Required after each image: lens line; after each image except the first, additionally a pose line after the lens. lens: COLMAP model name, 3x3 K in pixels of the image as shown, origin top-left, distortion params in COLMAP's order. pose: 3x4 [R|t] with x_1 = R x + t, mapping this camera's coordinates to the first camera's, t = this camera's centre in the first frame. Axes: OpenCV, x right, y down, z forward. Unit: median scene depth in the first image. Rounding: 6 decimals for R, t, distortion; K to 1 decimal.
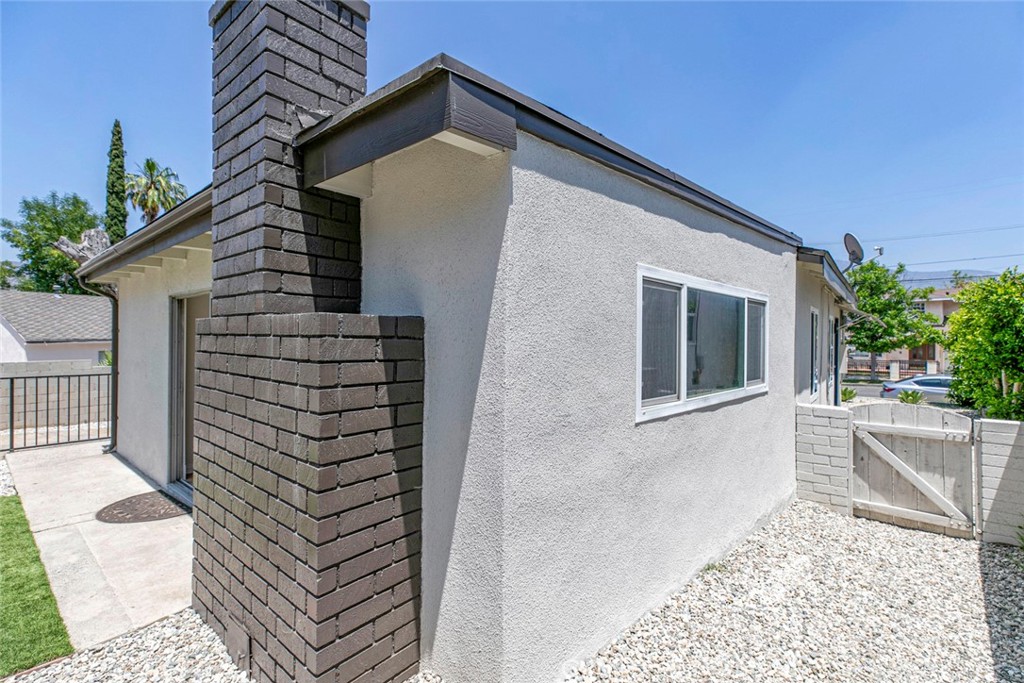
lens RADIAL K [[455.0, 0, 514.9], [0, 455.0, 339.6], [0, 0, 1]] dist [0.002994, 0.000291]
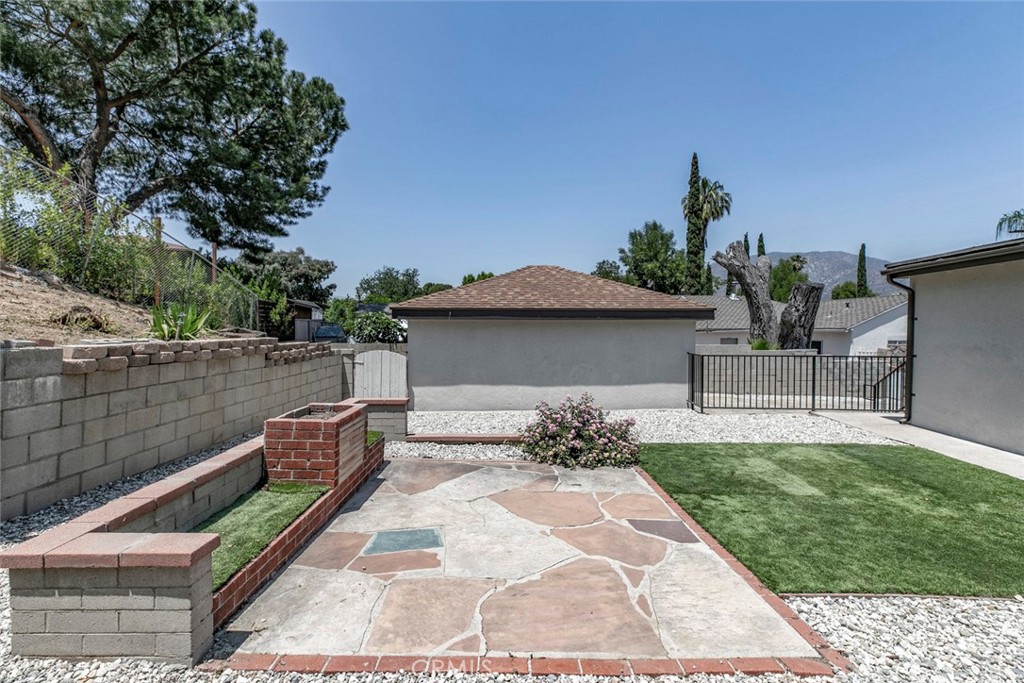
lens RADIAL K [[455.0, 0, 514.9], [0, 455.0, 339.6], [0, 0, 1]] dist [0.002994, 0.000291]
pose [[0.555701, 0.015367, -0.831240, -0.118963], [0.002131, 0.999800, 0.019908, 0.001188], [0.831379, -0.012835, 0.555557, -0.117278]]
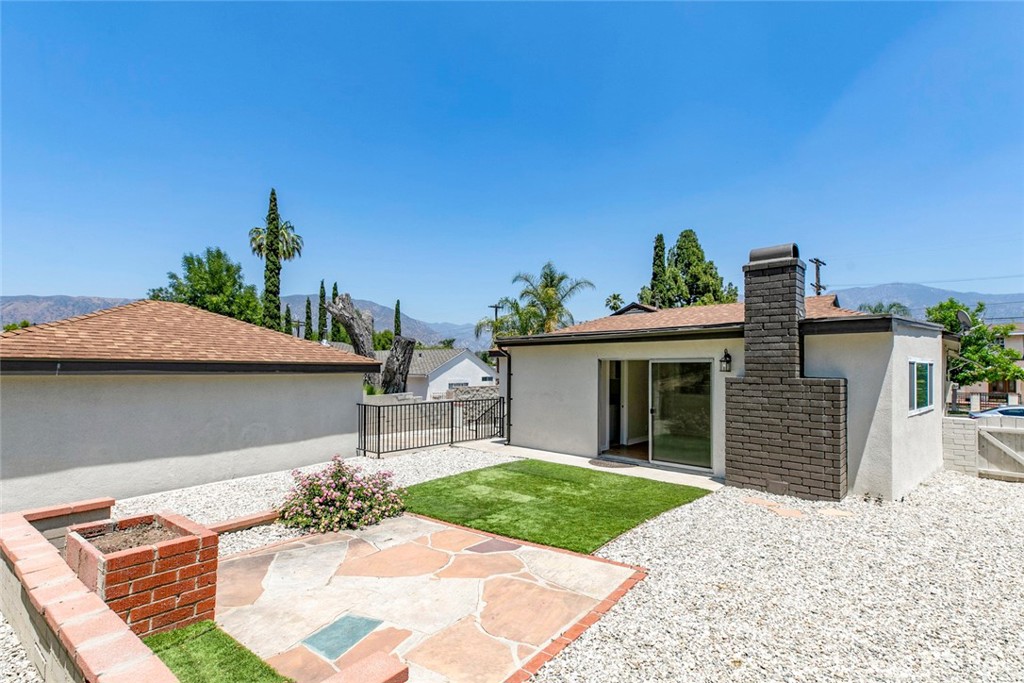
lens RADIAL K [[465.6, 0, 513.1], [0, 465.6, 365.2], [0, 0, 1]] dist [0.001147, -0.000348]
pose [[0.997164, -0.001261, -0.075248, -0.176457], [0.000475, 0.999945, -0.010457, -0.008750], [0.075257, 0.010392, 0.997110, -0.182583]]
